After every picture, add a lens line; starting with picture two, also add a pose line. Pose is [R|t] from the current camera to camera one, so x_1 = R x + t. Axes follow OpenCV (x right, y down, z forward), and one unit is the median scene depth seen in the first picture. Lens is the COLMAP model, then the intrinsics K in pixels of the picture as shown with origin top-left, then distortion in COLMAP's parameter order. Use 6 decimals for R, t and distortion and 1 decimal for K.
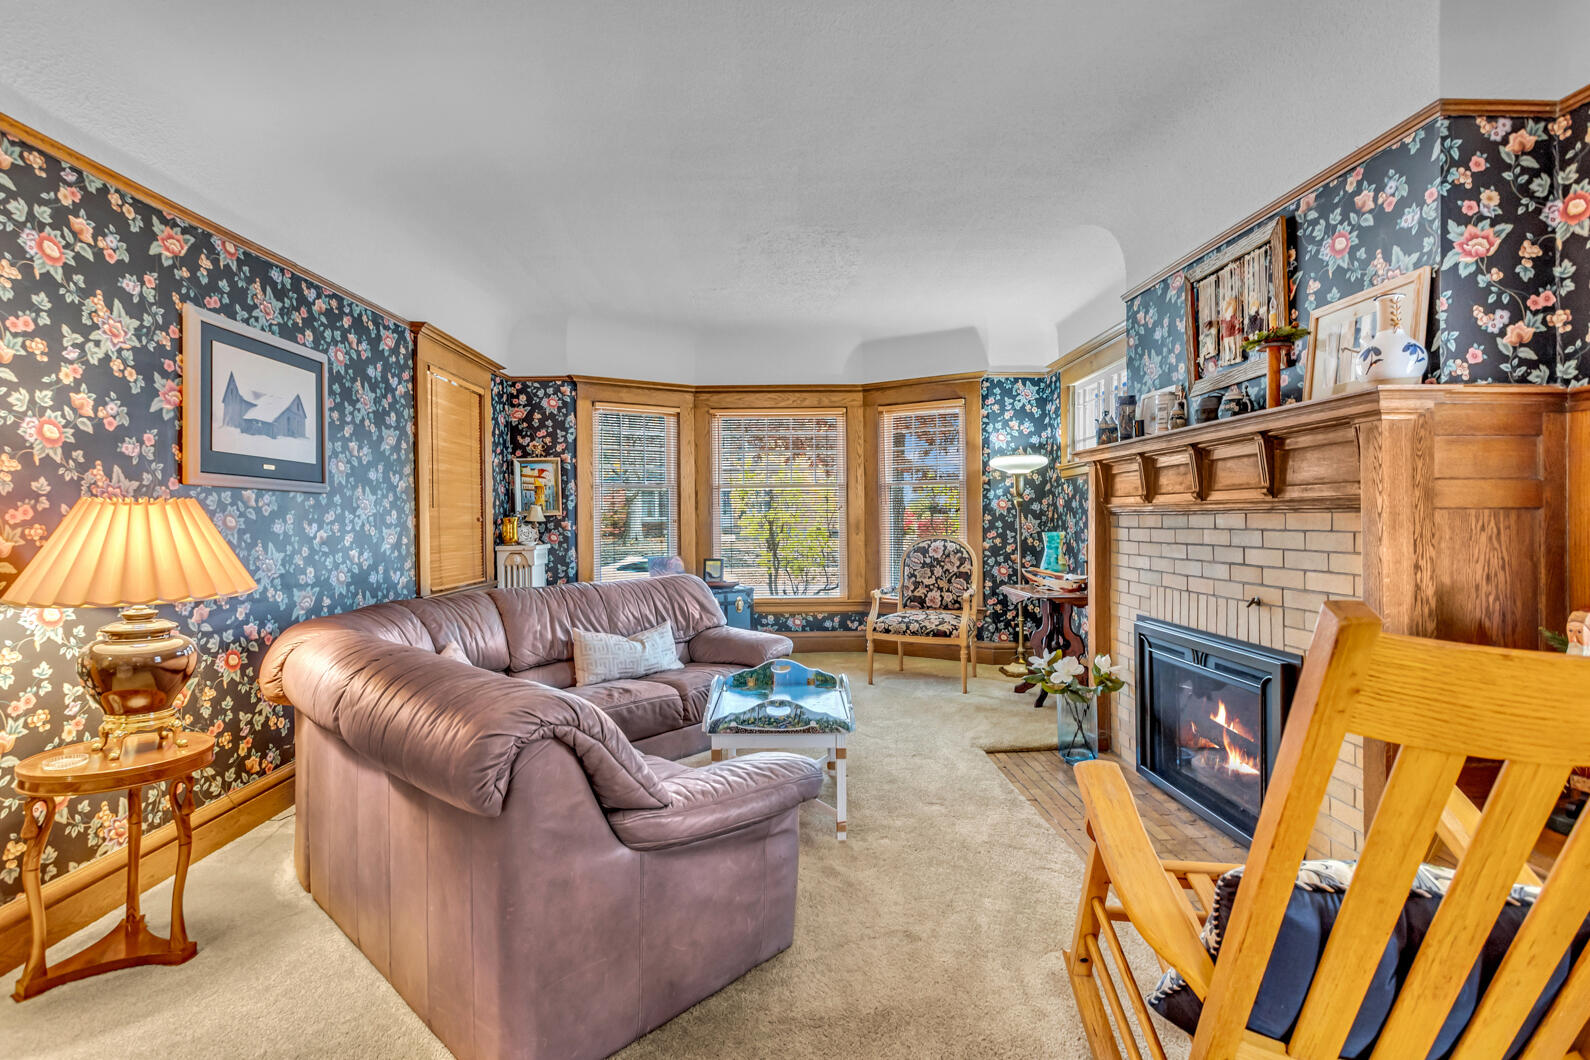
lens RADIAL K [[758.6, 0, 798.8], [0, 758.6, 520.1], [0, 0, 1]] dist [-0.001983, 0.001831]
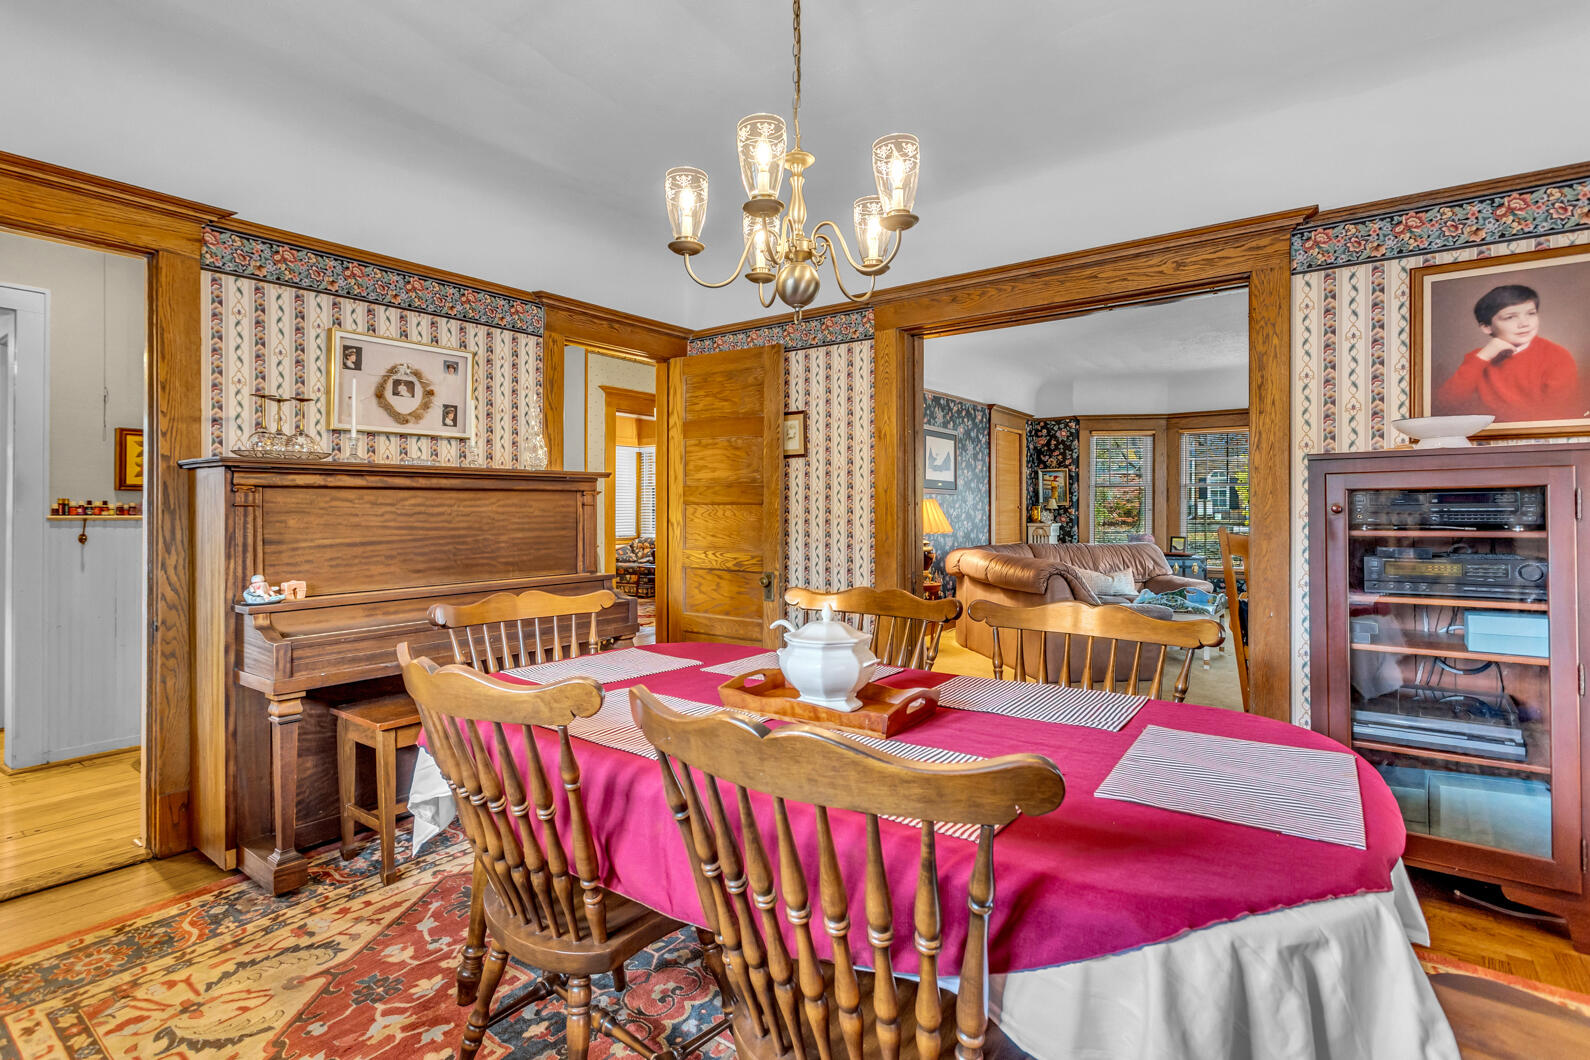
lens RADIAL K [[758.6, 0, 767.6], [0, 758.6, 506.0], [0, 0, 1]] dist [-0.001983, 0.001831]
pose [[0.772817, 0.010346, -0.634545, 0.366737], [-0.011907, 0.999927, 0.001802, 0.000027], [0.634518, 0.006163, 0.772884, -1.104267]]
